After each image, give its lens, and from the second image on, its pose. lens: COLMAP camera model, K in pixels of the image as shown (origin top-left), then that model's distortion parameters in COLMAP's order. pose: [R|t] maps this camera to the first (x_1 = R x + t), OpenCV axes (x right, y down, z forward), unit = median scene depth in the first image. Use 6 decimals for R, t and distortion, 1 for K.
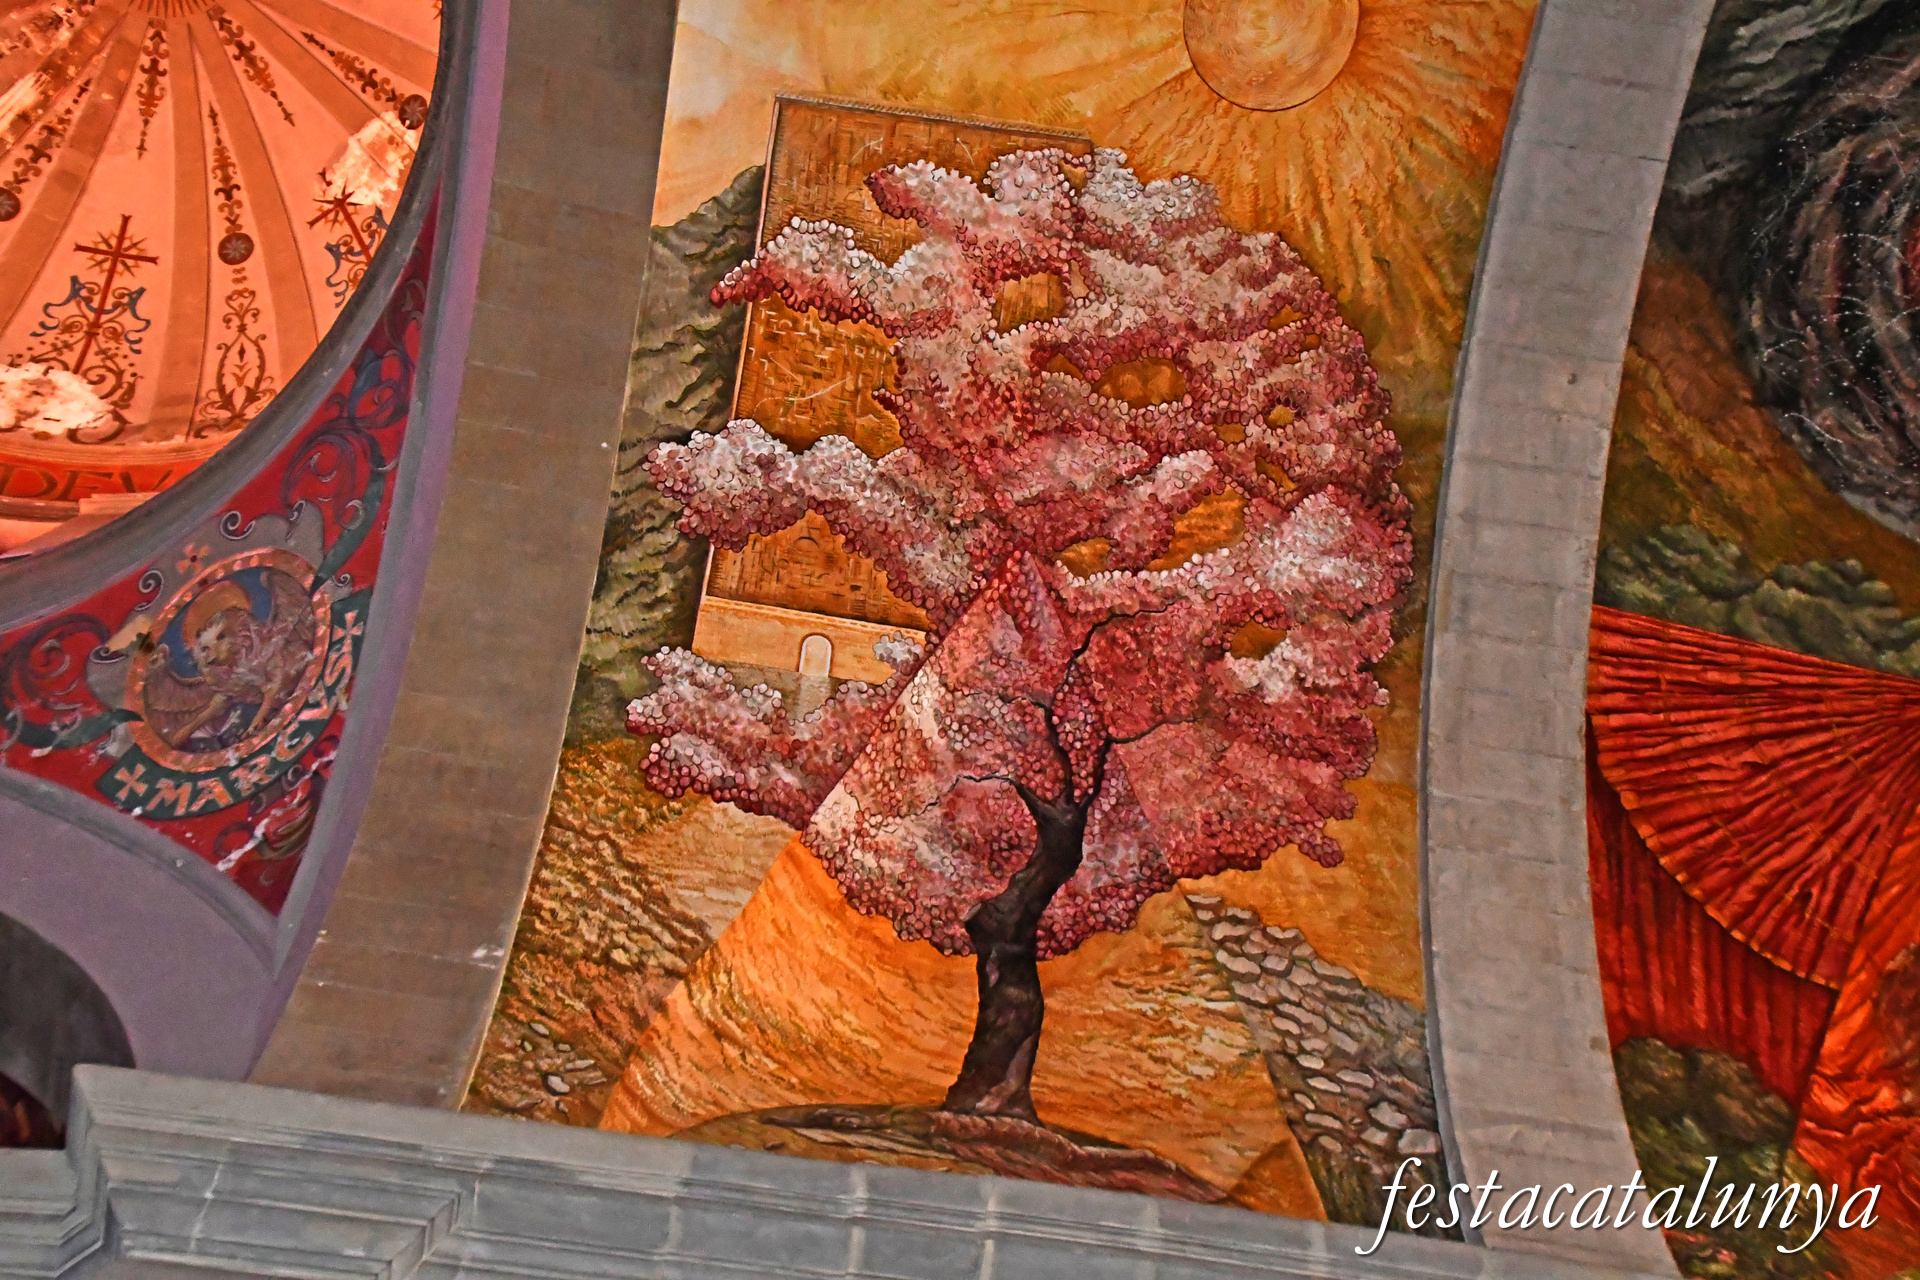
lens RADIAL K [[2477.5, 0, 937.1], [0, 2477.5, 673.6], [0, 0, 1]] dist [0.174048, 0.000000]
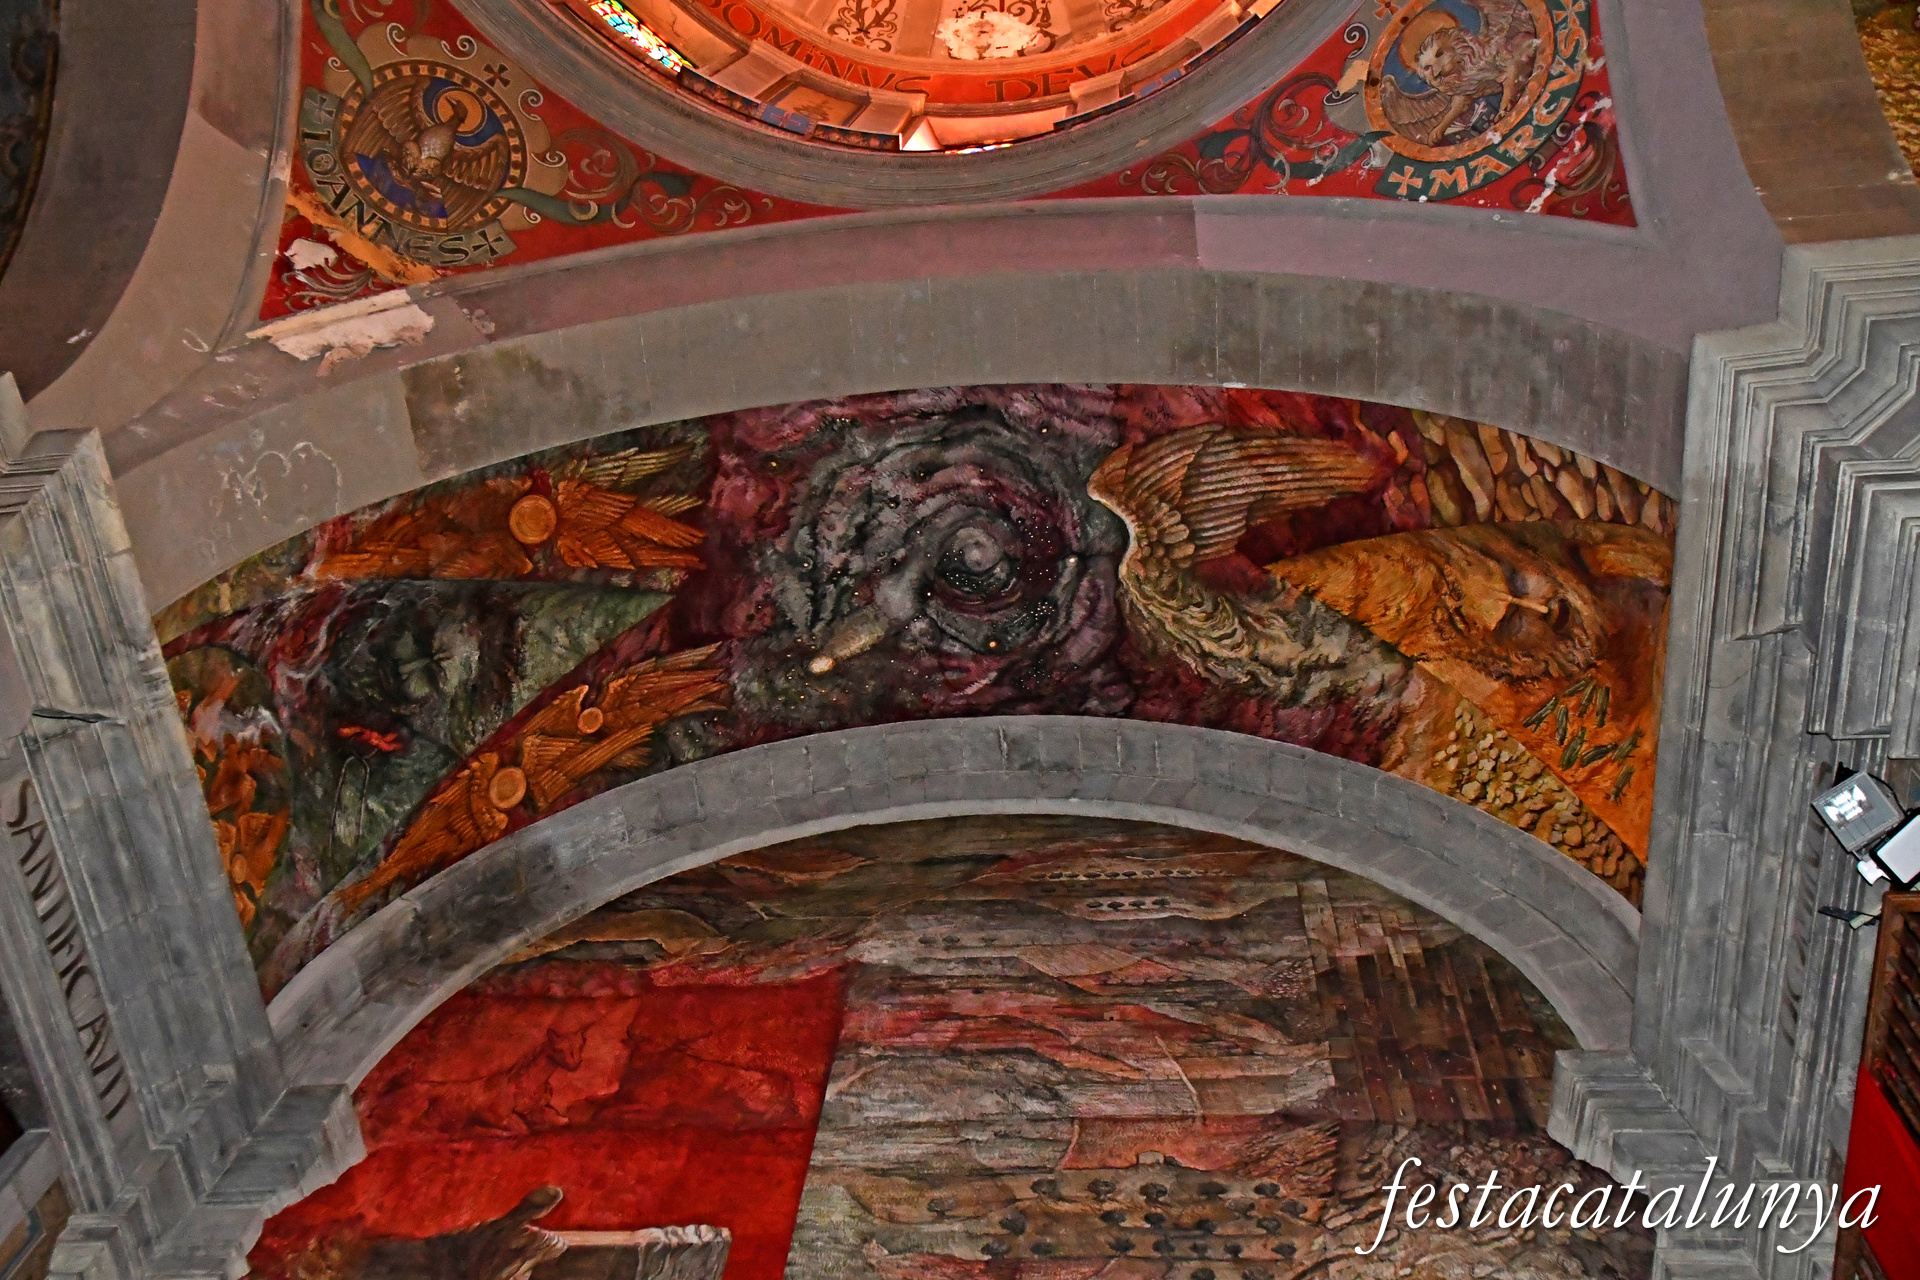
lens RADIAL K [[1907.3, 0, 935.8], [0, 1907.3, 646.6], [0, 0, 1]] dist [-0.002330, 0.000000]
pose [[0.965011, -0.190709, -0.179953, -0.431429], [0.216416, 0.966786, 0.135974, 0.090686], [0.148044, -0.170161, 0.974232, -0.007326]]
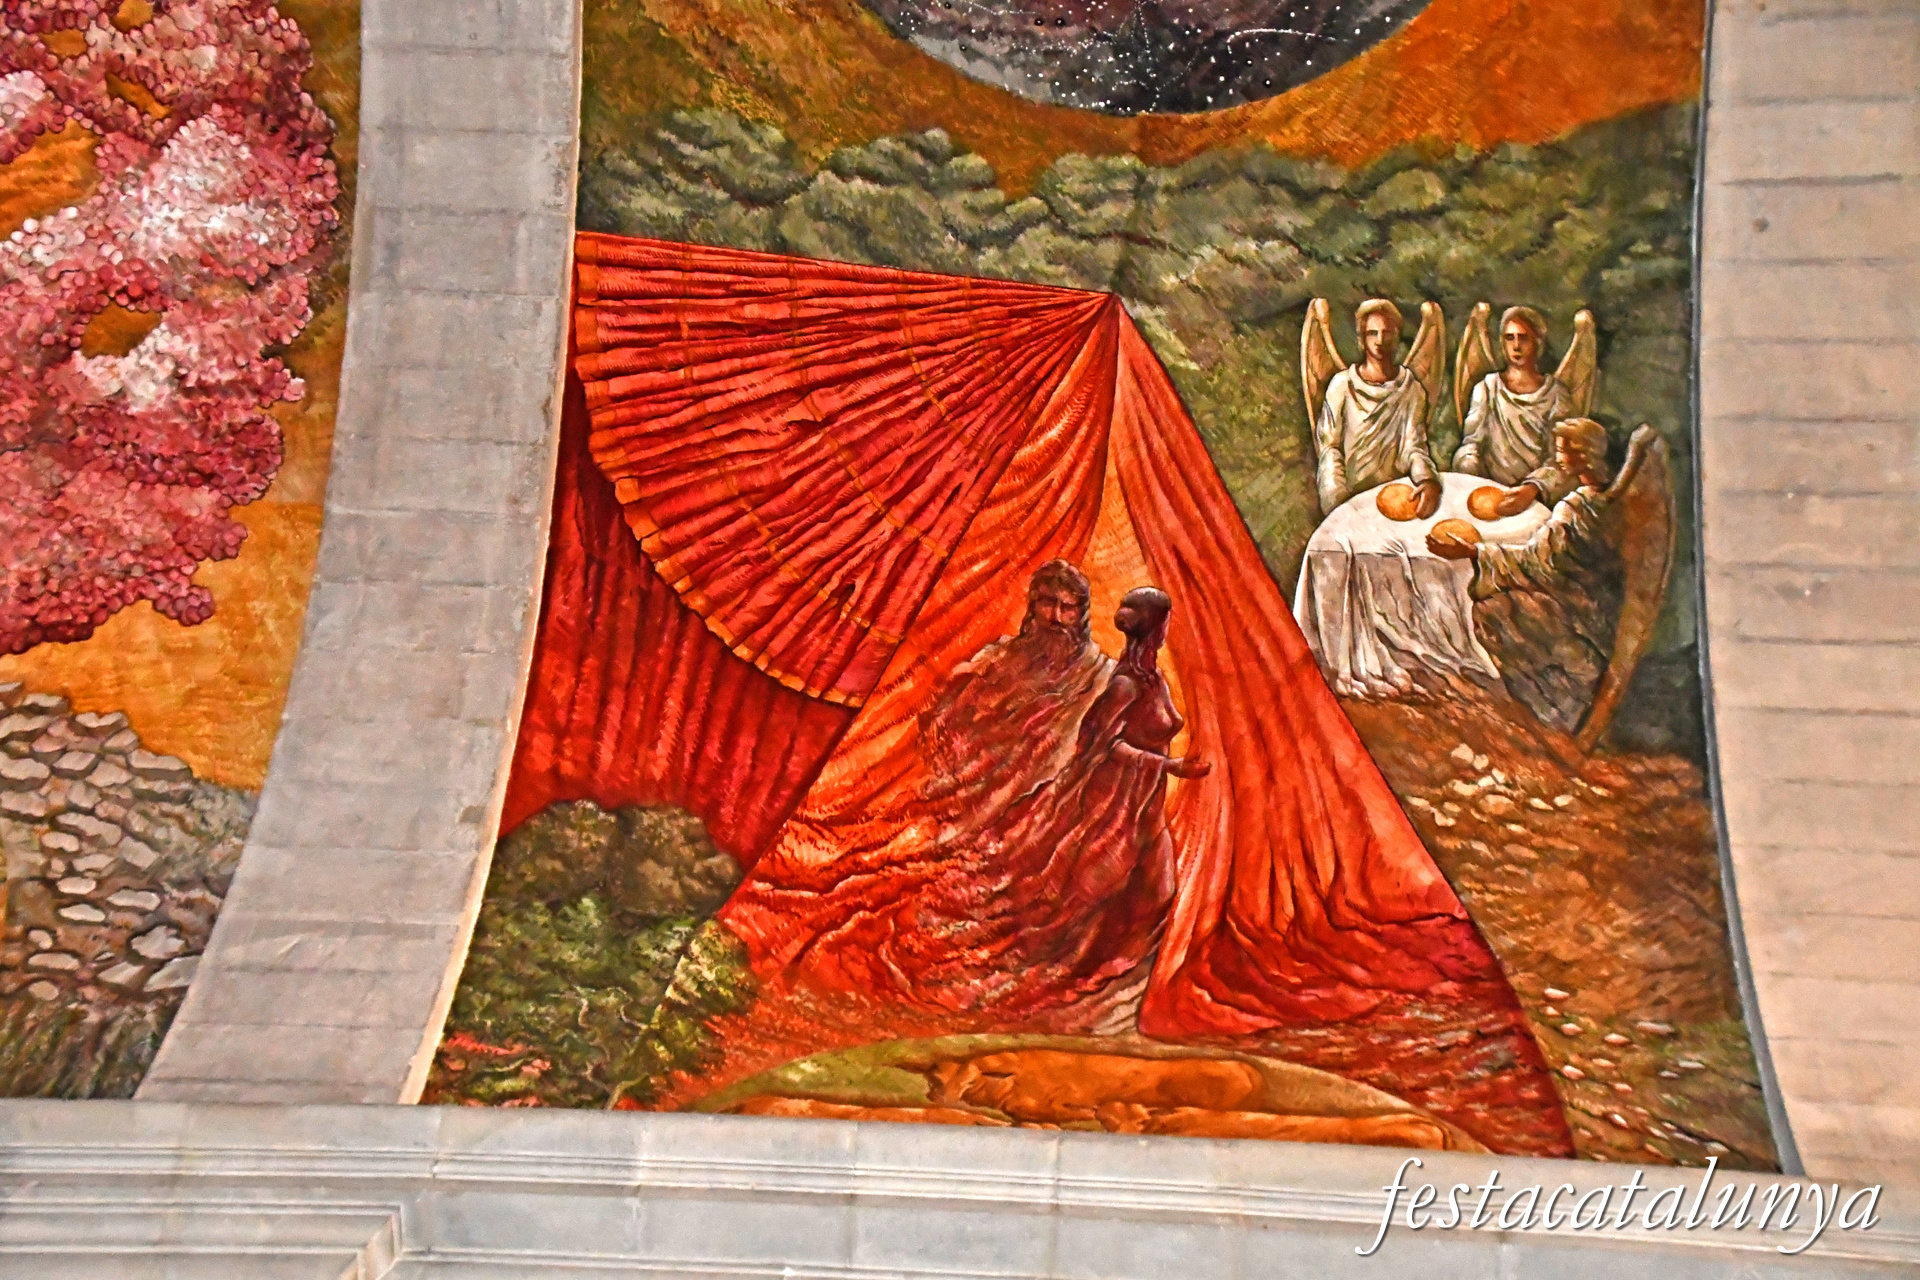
lens RADIAL K [[3293.5, 0, 942.4], [0, 3293.5, 681.9], [0, 0, 1]] dist [0.396627, 0.000000]
pose [[0.987708, -0.112305, -0.108725, 0.462033], [0.118798, 0.991383, 0.055188, 0.062720], [0.101591, -0.067426, 0.992539, 0.029518]]
